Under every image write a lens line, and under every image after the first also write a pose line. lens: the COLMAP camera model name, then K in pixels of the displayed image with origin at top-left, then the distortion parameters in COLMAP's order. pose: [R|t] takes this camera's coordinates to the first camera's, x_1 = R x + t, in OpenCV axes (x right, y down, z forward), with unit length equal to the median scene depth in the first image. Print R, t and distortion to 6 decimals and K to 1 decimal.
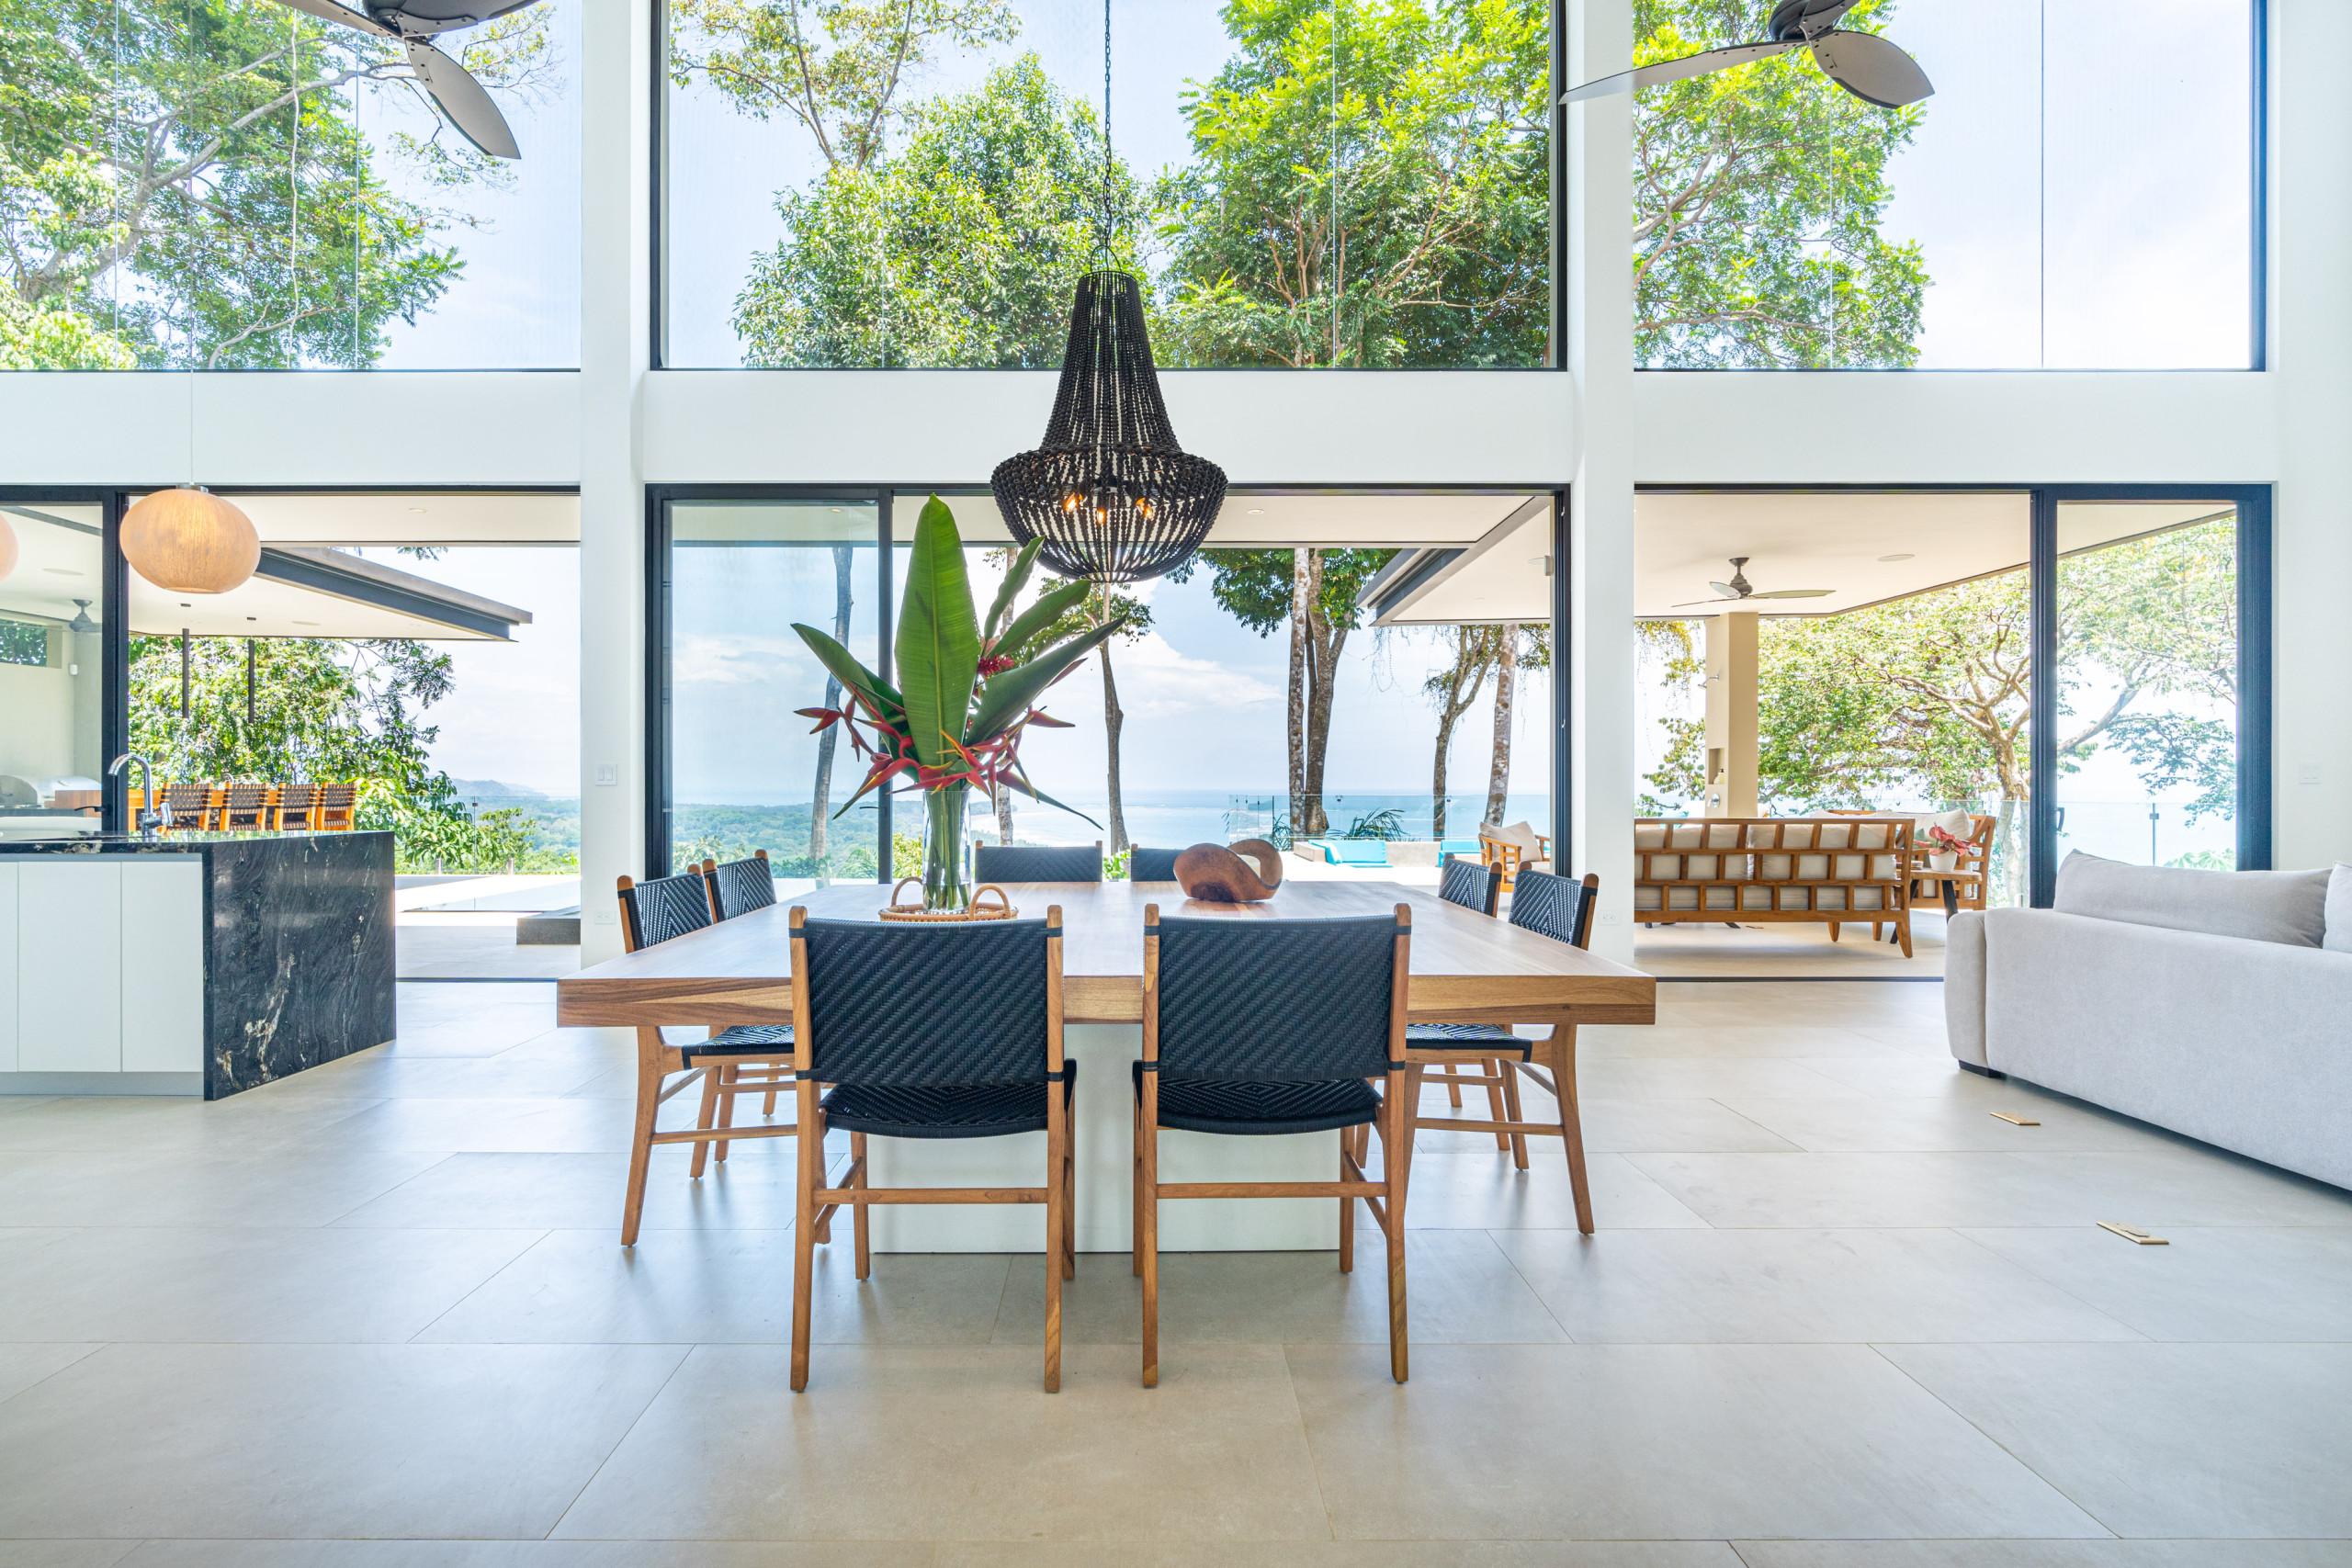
lens RADIAL K [[1146.6, 0, 1145.6], [0, 1146.6, 789.1], [0, 0, 1]] dist [0.000092, -0.001267]
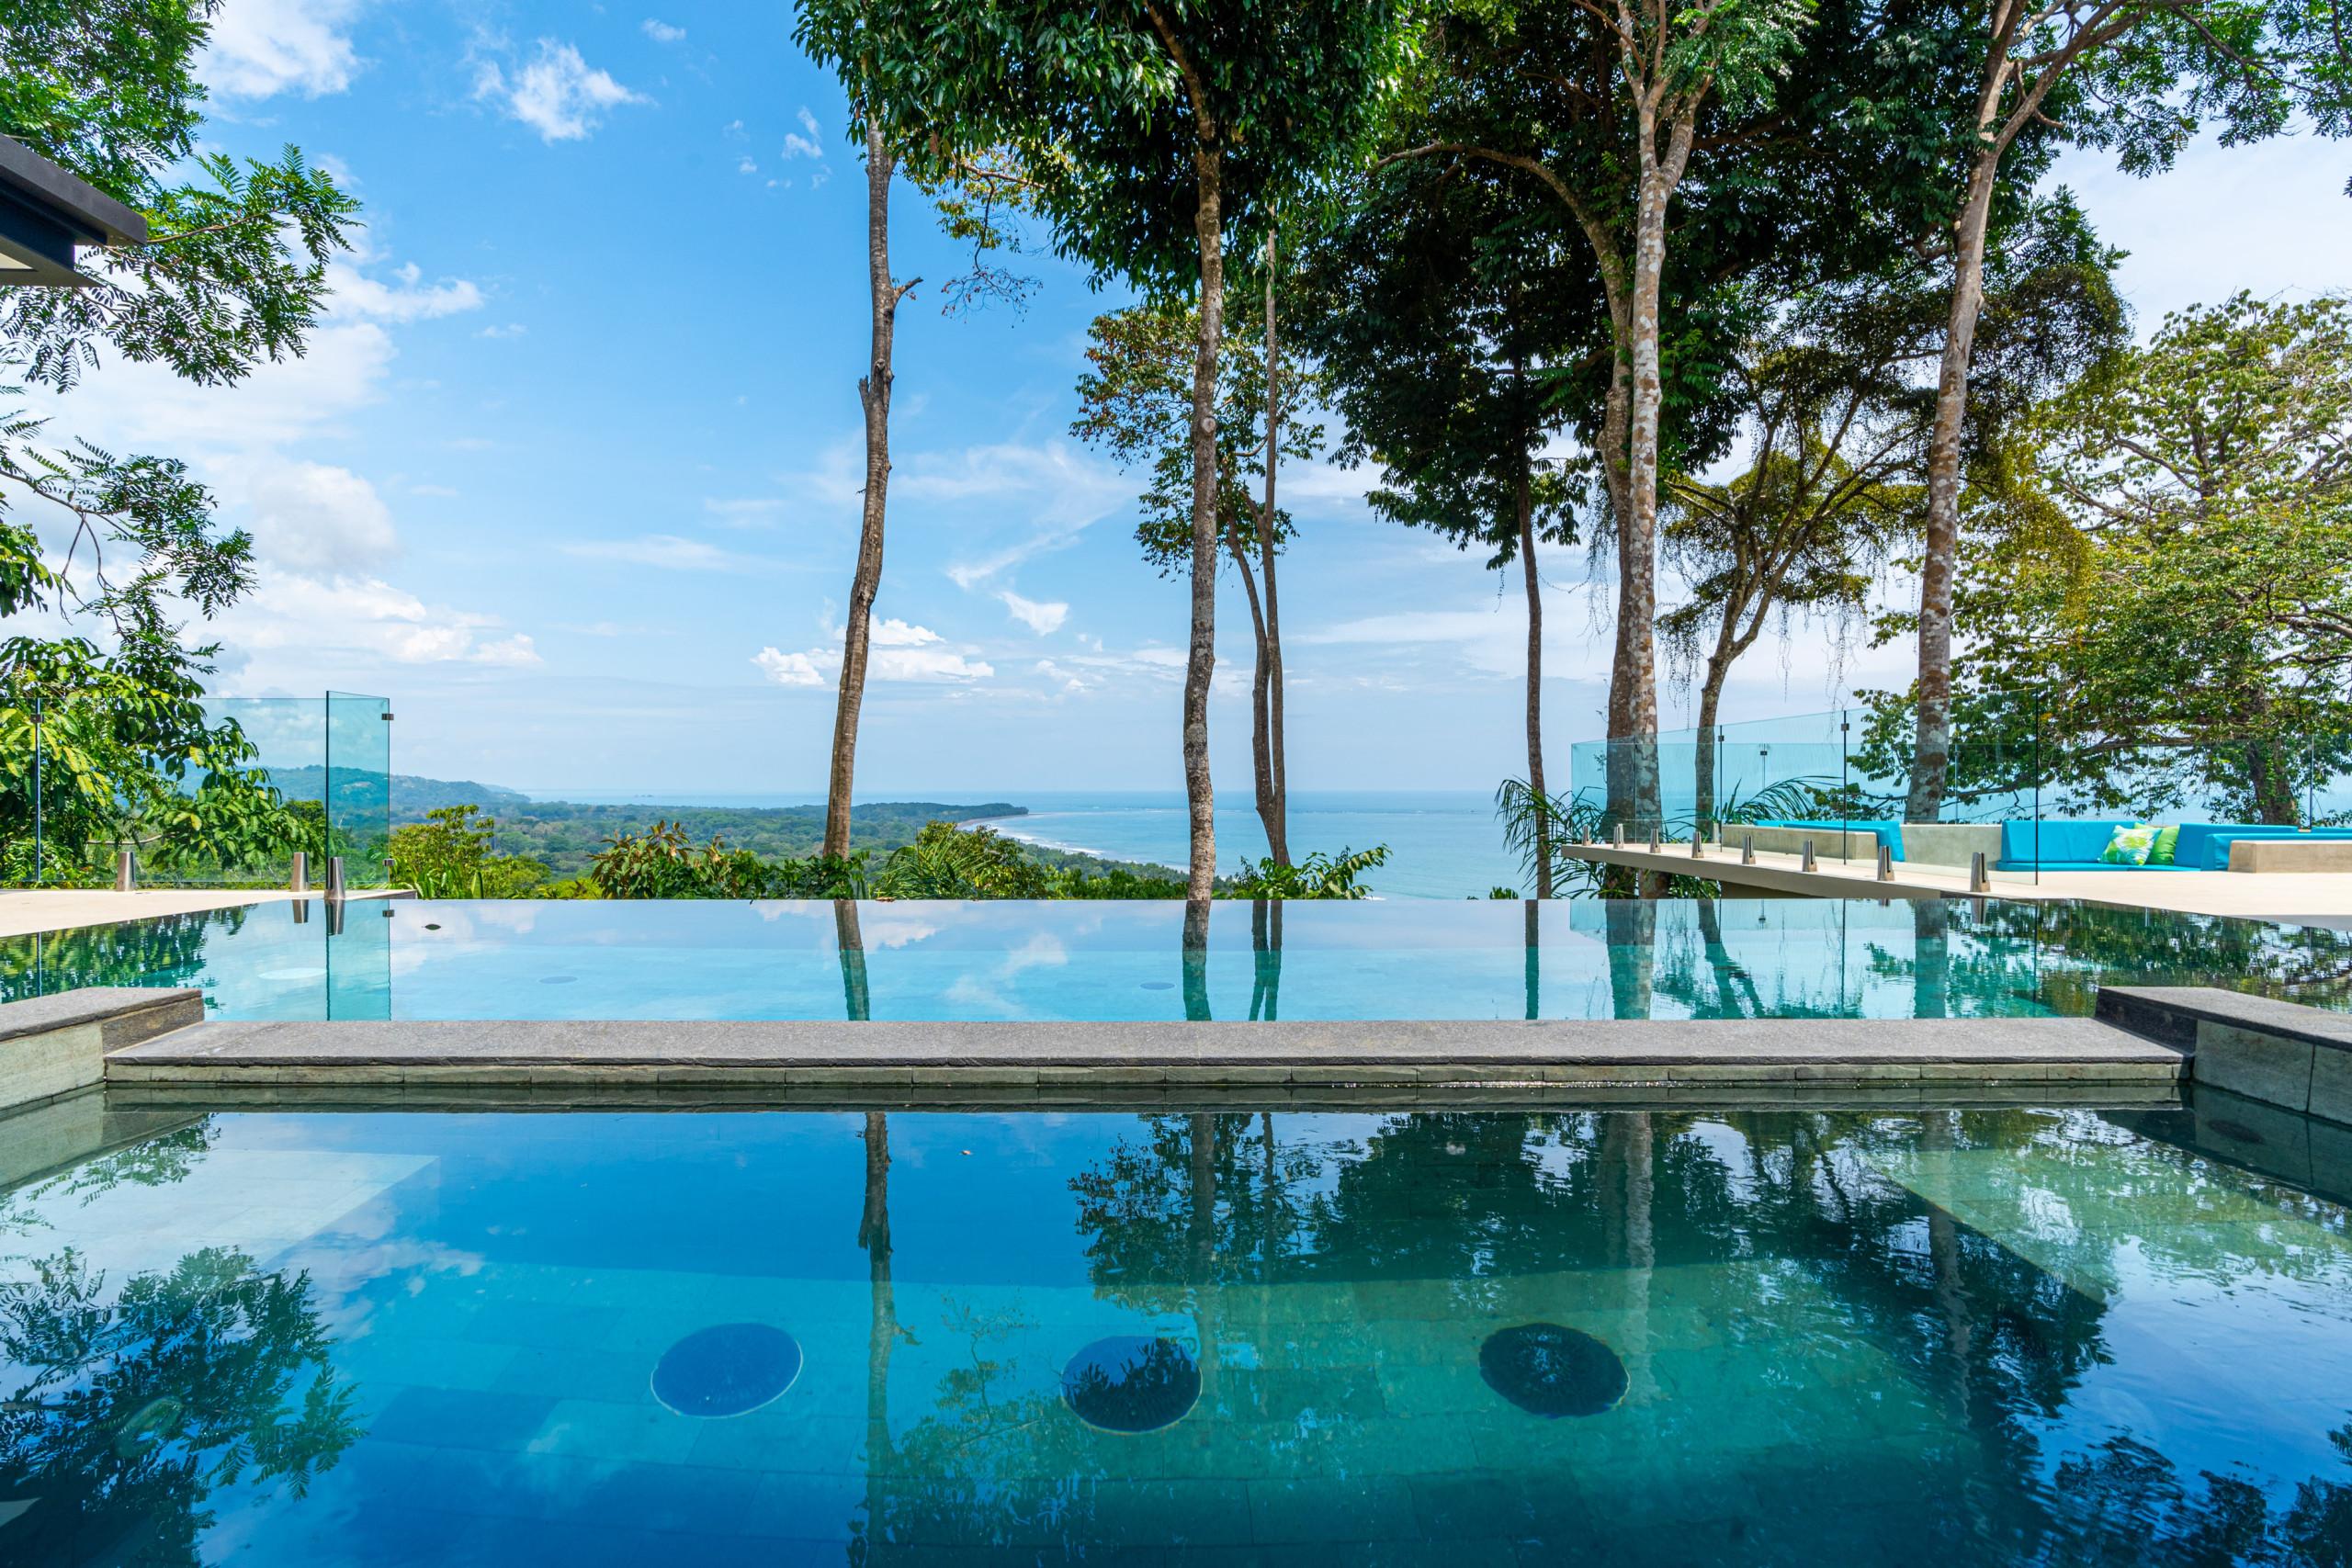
lens RADIAL K [[1146.6, 0, 1172.5], [0, 1146.6, 788.9], [0, 0, 1]] dist [0.000092, -0.001267]
pose [[0.999724, 0.000465, 0.023480, -0.134730], [-0.000357, 0.999989, -0.004622, 0.029328], [-0.023482, 0.004612, 0.999714, 0.424532]]
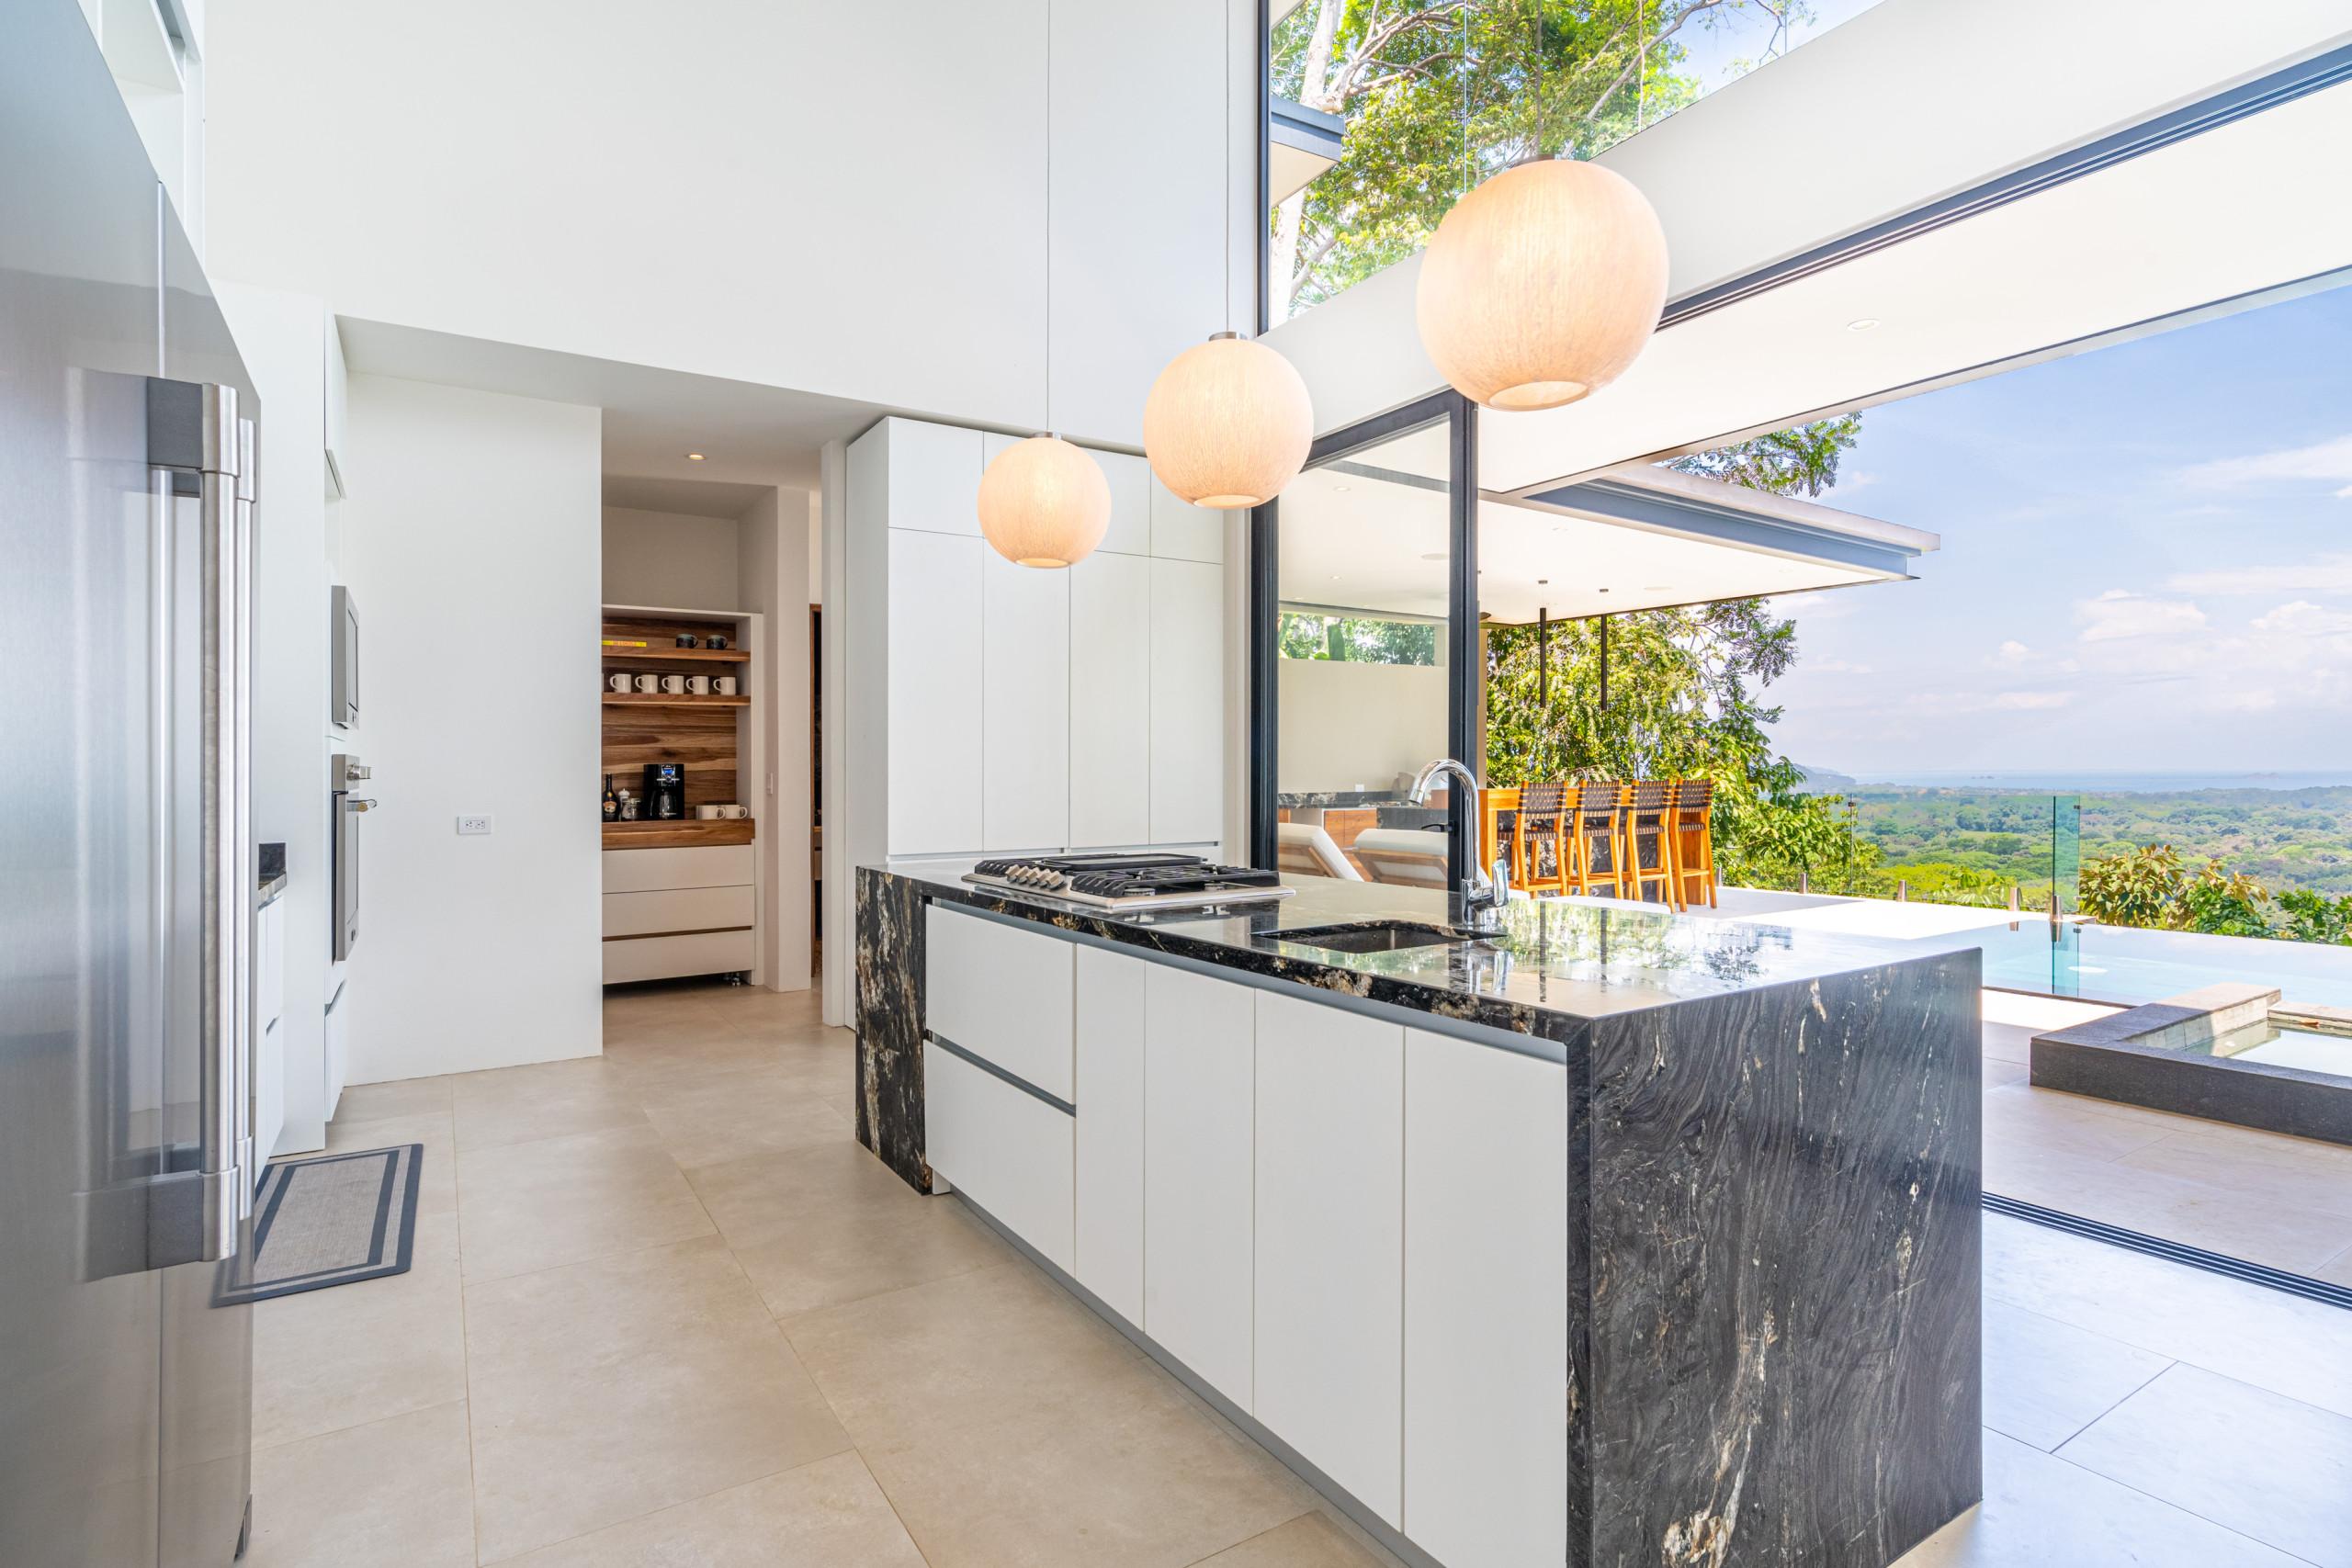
lens RADIAL K [[1146.6, 0, 1154.2], [0, 1146.6, 812.2], [0, 0, 1]] dist [0.000092, -0.001267]
pose [[0.518453, 0.025598, -0.854723, -0.133366], [0.004990, 0.999444, 0.032959, -0.006298], [0.855092, -0.021353, 0.518037, 0.160712]]
